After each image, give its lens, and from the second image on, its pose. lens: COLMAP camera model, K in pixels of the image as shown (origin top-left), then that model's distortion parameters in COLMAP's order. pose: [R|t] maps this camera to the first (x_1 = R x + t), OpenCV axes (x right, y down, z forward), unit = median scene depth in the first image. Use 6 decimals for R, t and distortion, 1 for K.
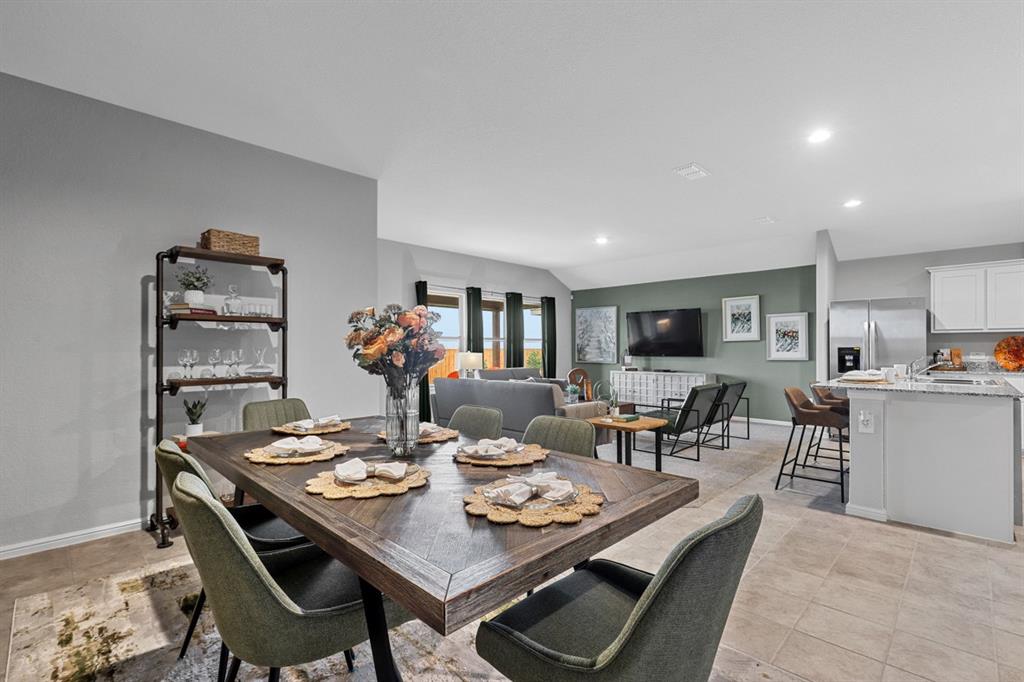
lens RADIAL K [[462.3, 0, 506.5], [0, 462.3, 350.8], [0, 0, 1]] dist [0.001867, -0.001723]
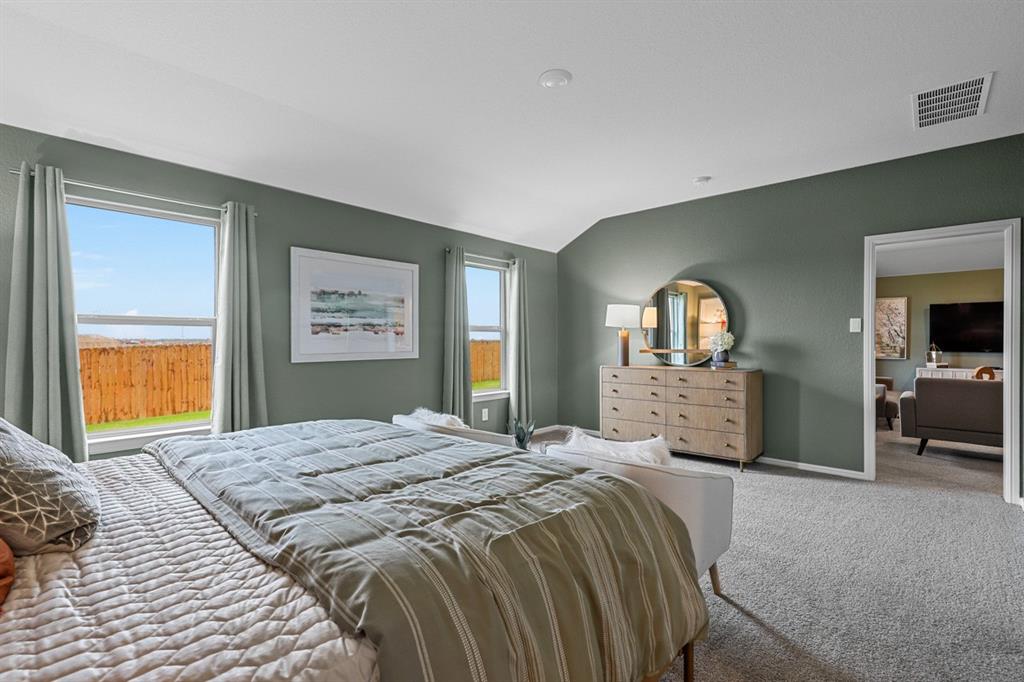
lens RADIAL K [[462.3, 0, 508.8], [0, 462.3, 343.5], [0, 0, 1]] dist [0.001867, -0.001723]
pose [[0.999134, 0.002459, 0.041528, -0.691537], [-0.002461, 0.999997, -0.000003, -0.002742], [-0.041528, -0.000099, 0.999137, 0.130879]]
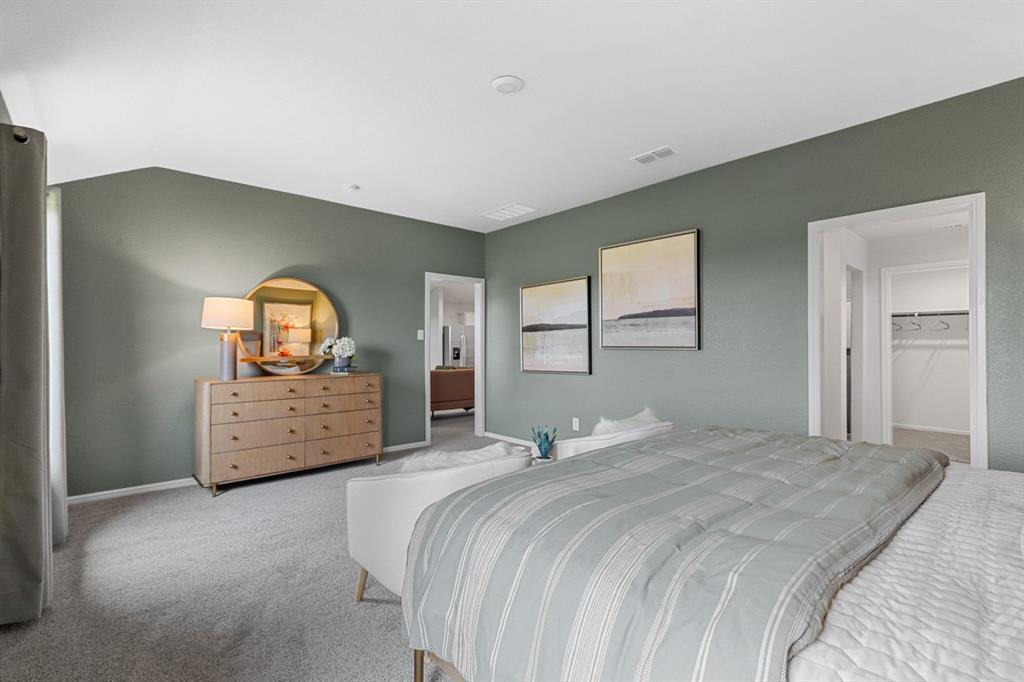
lens RADIAL K [[462.3, 0, 517.6], [0, 462.3, 337.5], [0, 0, 1]] dist [0.001867, -0.001723]
pose [[0.061978, 0.020037, 0.997876, -0.978589], [0.009504, 0.999741, -0.020664, -0.004385], [-0.998032, 0.010764, 0.061772, 0.436942]]
